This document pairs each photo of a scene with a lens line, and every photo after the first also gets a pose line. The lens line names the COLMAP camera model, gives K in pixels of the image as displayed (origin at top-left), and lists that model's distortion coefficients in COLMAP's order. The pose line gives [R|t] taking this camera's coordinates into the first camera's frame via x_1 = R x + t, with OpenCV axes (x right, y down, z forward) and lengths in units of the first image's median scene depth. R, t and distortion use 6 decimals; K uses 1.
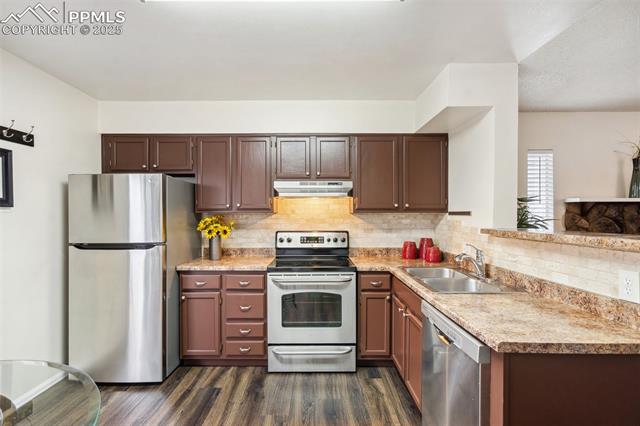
lens RADIAL K [[297.4, 0, 311.7], [0, 297.4, 215.2], [0, 0, 1]] dist [-0.001958, 0.001268]
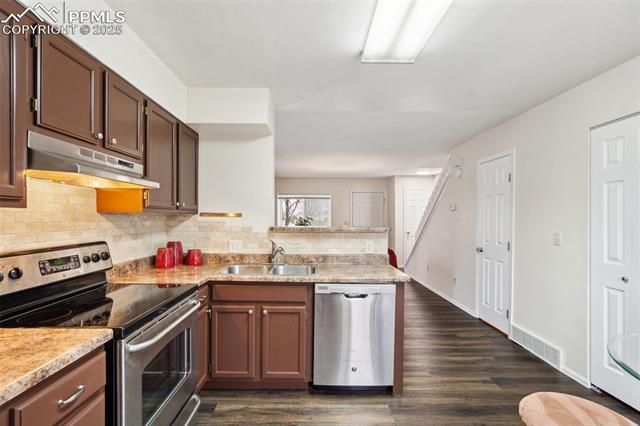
lens RADIAL K [[297.4, 0, 324.1], [0, 297.4, 217.2], [0, 0, 1]] dist [-0.001958, 0.001268]
pose [[-0.037373, -0.000290, 0.999301, -0.555867], [-0.007731, 0.999970, 0.000001, 0.000545], [-0.999271, -0.007726, -0.037374, 0.624687]]
